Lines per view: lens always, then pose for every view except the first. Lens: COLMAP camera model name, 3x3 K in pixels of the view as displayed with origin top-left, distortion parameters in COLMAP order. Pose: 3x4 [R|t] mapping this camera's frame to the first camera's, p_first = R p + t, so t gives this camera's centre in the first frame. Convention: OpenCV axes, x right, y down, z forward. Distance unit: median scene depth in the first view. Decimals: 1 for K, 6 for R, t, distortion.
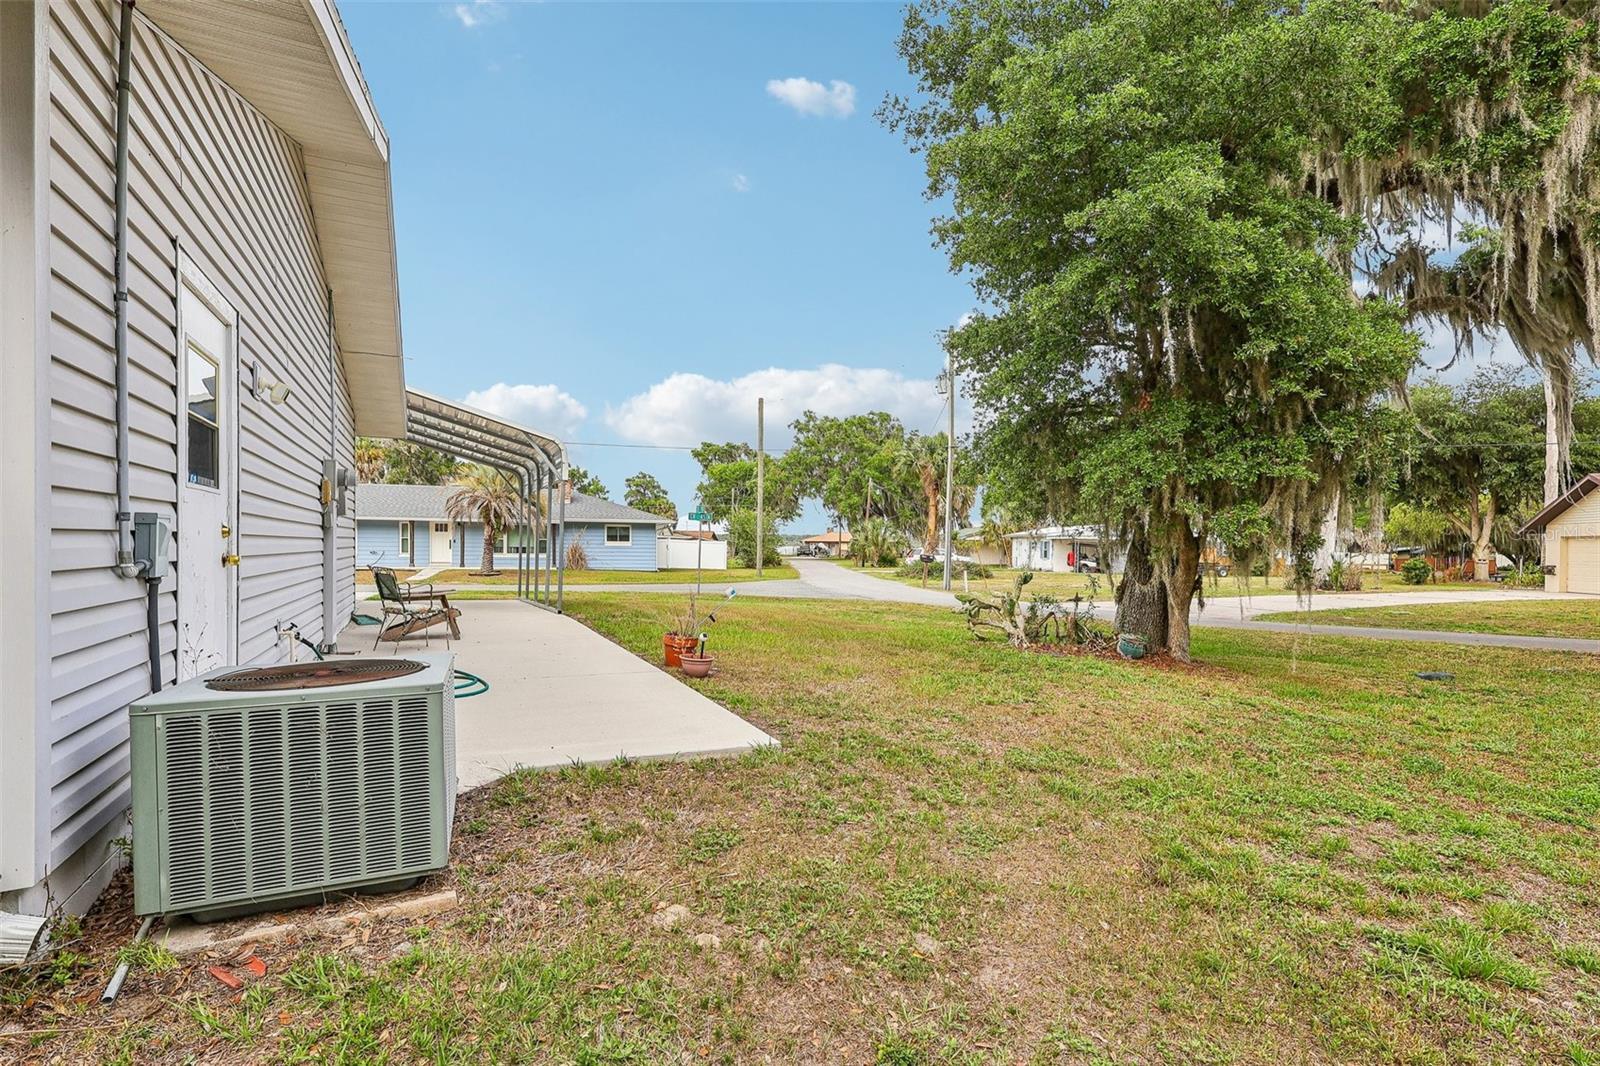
lens RADIAL K [[732.3, 0, 806.7], [0, 732.3, 563.7], [0, 0, 1]] dist [0.001135, -0.000093]
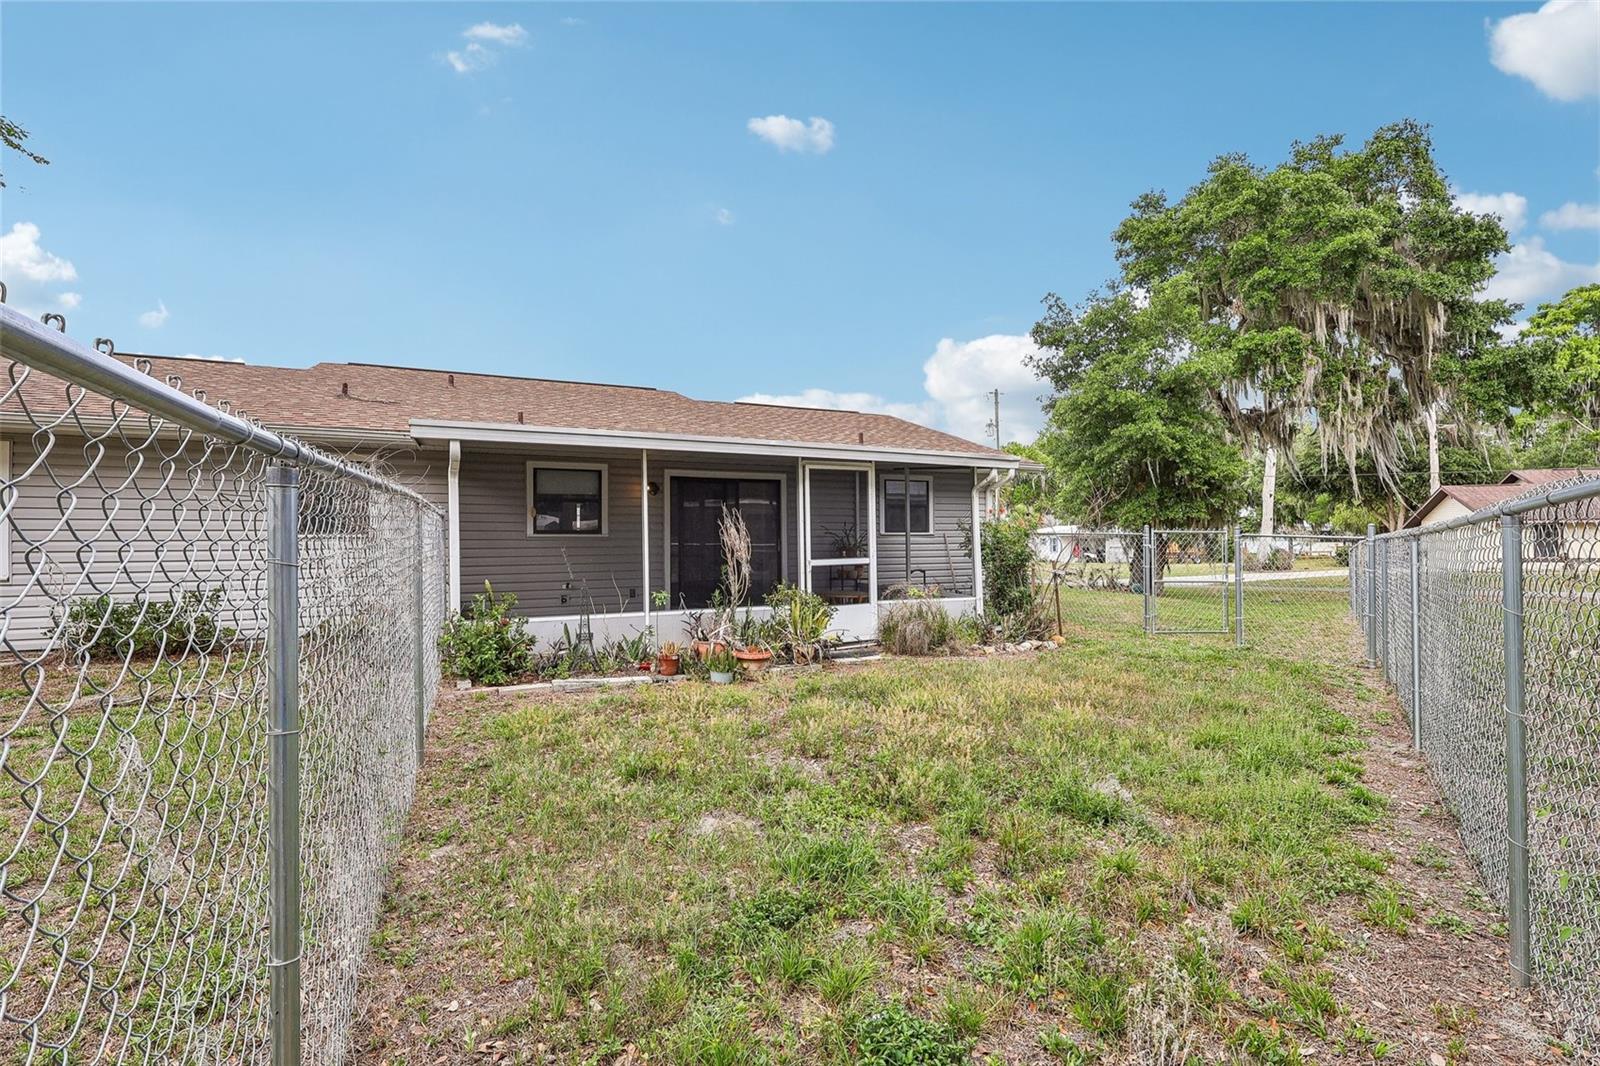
lens RADIAL K [[748.4, 0, 804.7], [0, 748.4, 531.6], [0, 0, 1]] dist [0.004361, 0.001067]
pose [[0.999619, -0.010766, 0.025430, -0.739125], [0.011589, 0.999406, -0.032441, -0.002784], [-0.025066, 0.032723, 0.999150, -1.490899]]
